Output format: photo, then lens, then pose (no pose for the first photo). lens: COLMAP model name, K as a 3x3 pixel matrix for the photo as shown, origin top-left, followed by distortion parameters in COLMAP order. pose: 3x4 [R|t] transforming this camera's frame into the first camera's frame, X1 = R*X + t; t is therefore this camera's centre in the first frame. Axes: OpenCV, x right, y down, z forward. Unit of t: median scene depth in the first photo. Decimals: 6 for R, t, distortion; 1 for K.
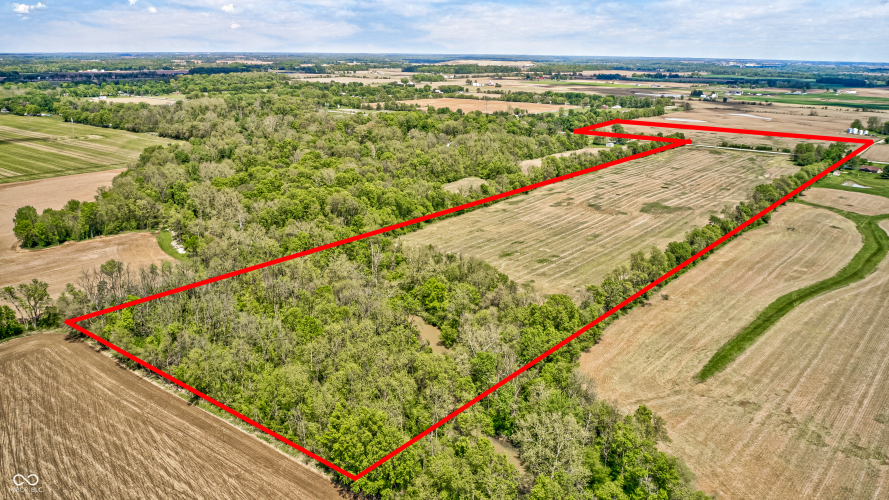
lens RADIAL K [[744.9, 0, 445.1], [0, 744.9, 249.8], [0, 0, 1]] dist [-0.039282, -0.013773]
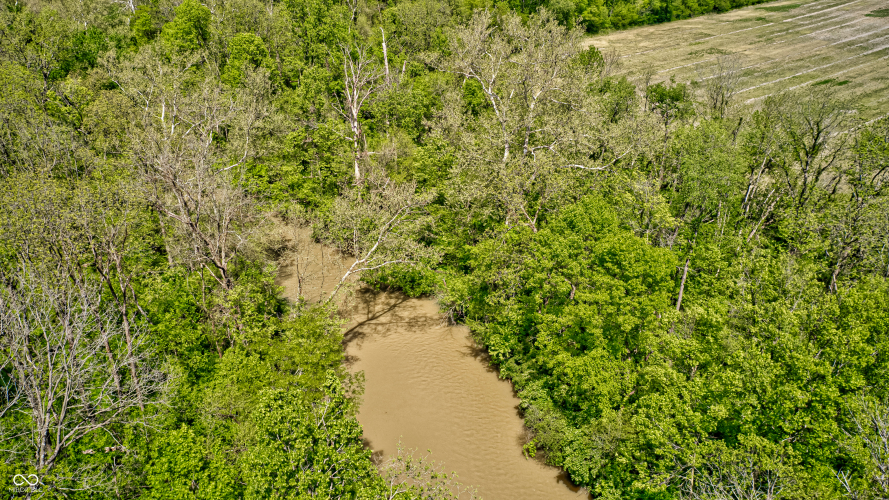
lens RADIAL K [[744.9, 0, 444.4], [0, 744.9, 250.5], [0, 0, 1]] dist [-0.039282, -0.013773]
pose [[0.976905, 0.090055, -0.193769, -0.008101], [-0.053814, 0.981309, 0.184760, 0.010924], [0.206786, -0.170065, 0.963492, 0.444669]]
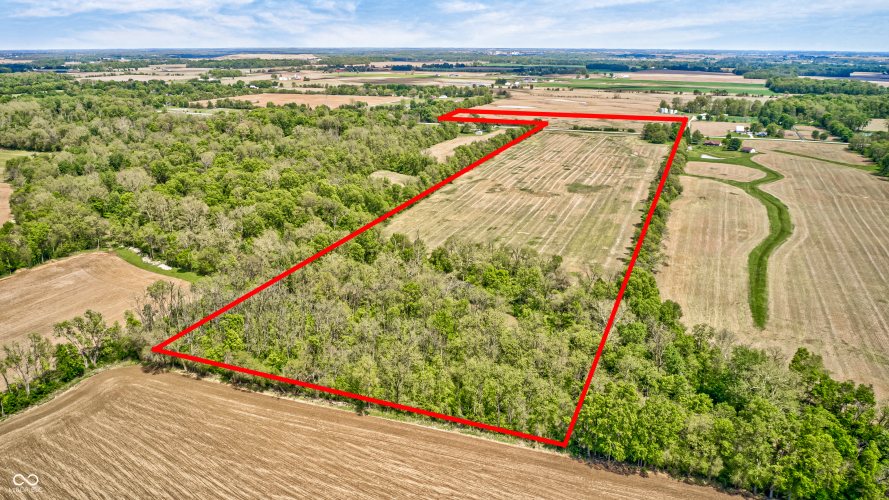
lens RADIAL K [[744.9, 0, 445.1], [0, 744.9, 252.0], [0, 0, 1]] dist [-0.039282, -0.013773]
pose [[0.950335, -0.091245, 0.297554, -0.207394], [0.087389, 0.995828, 0.026265, -0.007588], [-0.298709, 0.001042, 0.954344, 0.016546]]
